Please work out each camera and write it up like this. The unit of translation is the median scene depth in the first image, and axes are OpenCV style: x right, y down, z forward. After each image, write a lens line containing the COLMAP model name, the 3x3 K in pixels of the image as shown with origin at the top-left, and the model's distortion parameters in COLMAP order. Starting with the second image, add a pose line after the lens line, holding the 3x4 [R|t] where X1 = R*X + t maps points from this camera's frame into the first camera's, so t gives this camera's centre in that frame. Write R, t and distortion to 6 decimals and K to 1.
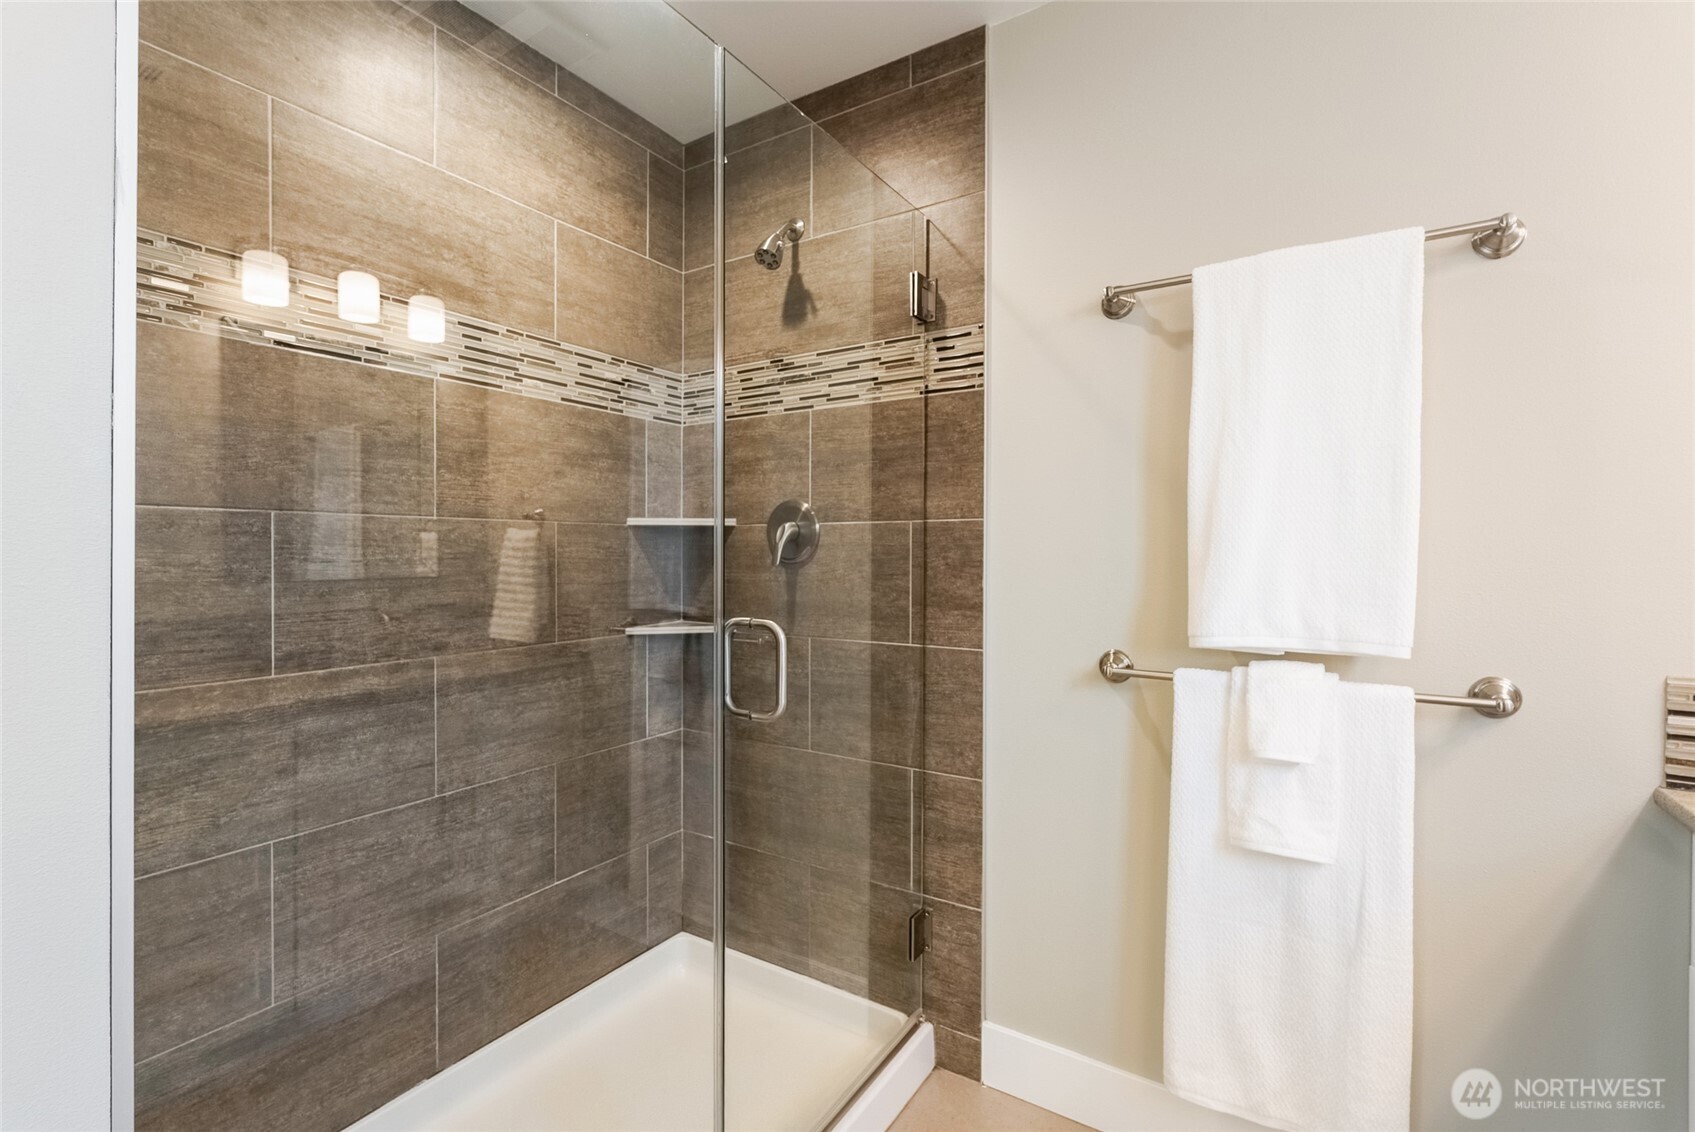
lens RADIAL K [[761.5, 0, 841.9], [0, 761.5, 557.0], [0, 0, 1]] dist [-0.001315, -0.000796]
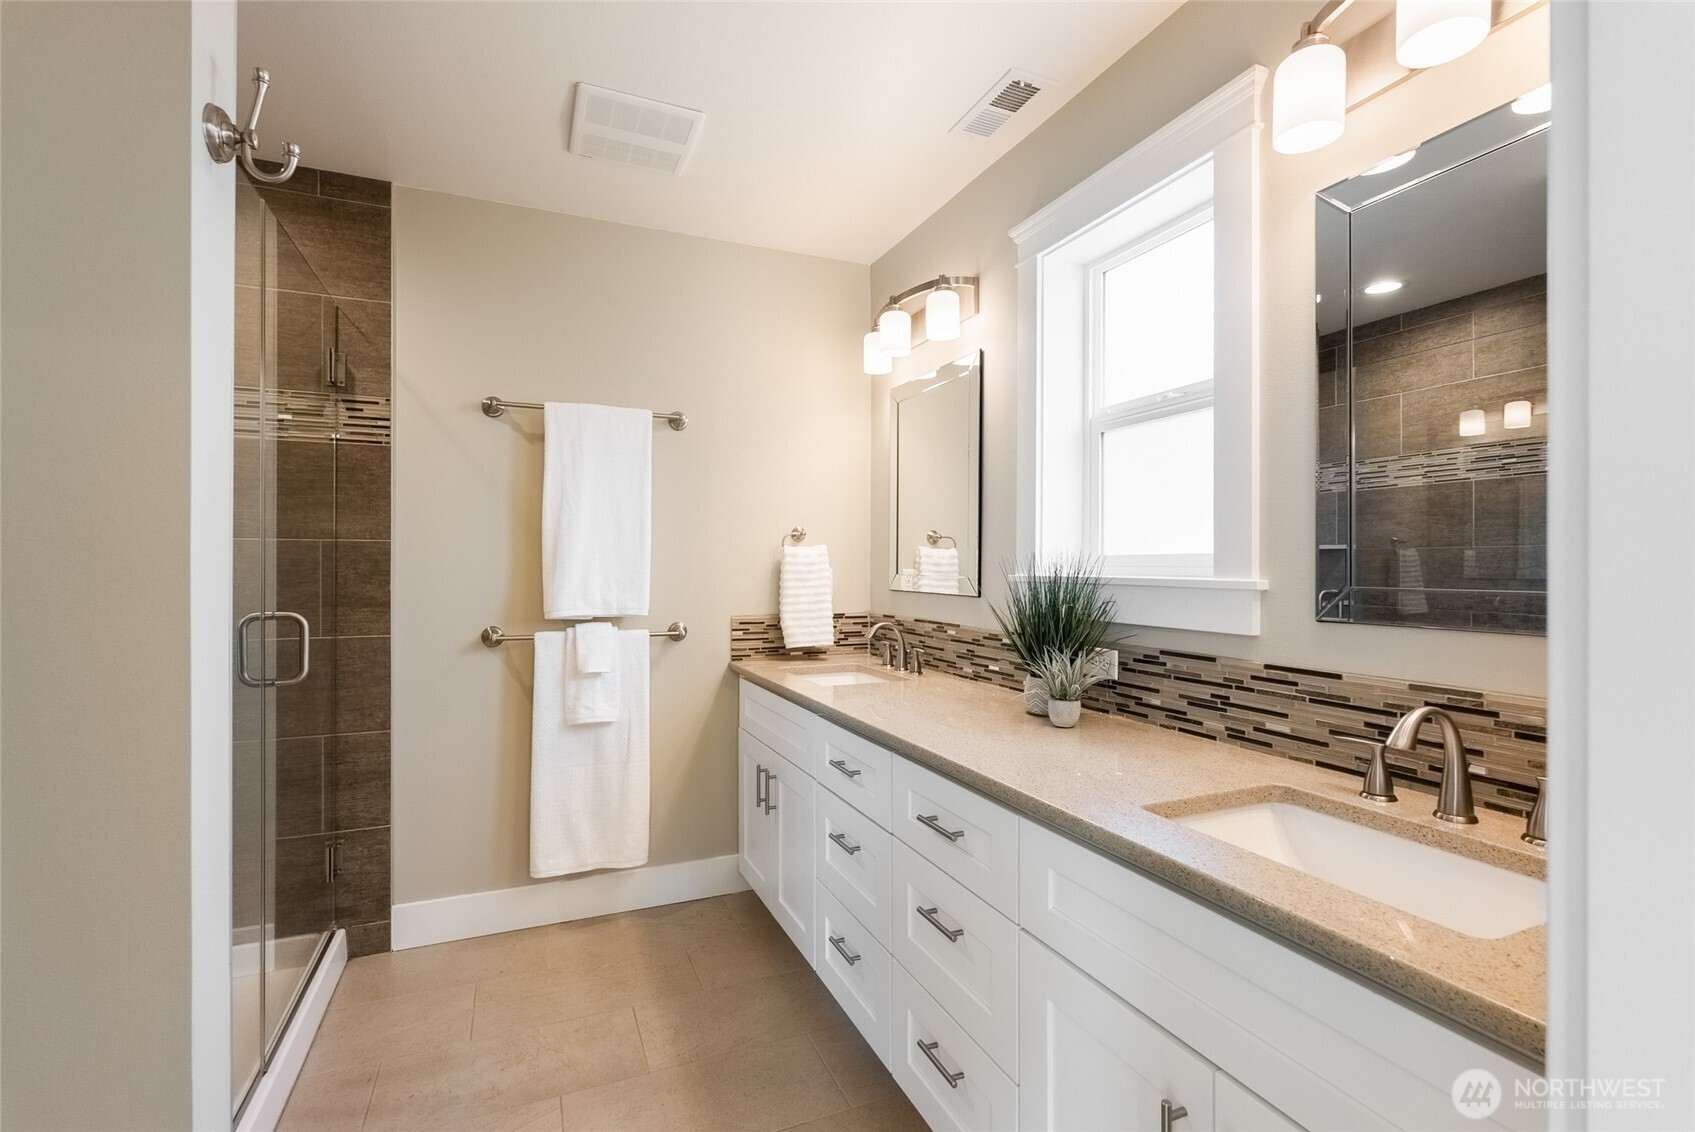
lens RADIAL K [[761.5, 0, 841.1], [0, 761.5, 564.1], [0, 0, 1]] dist [-0.001315, -0.000796]
pose [[0.565669, 0.002588, 0.824629, -0.488801], [0.005700, 0.999959, -0.007048, 0.007094], [-0.824613, 0.008687, 0.565631, -0.449597]]
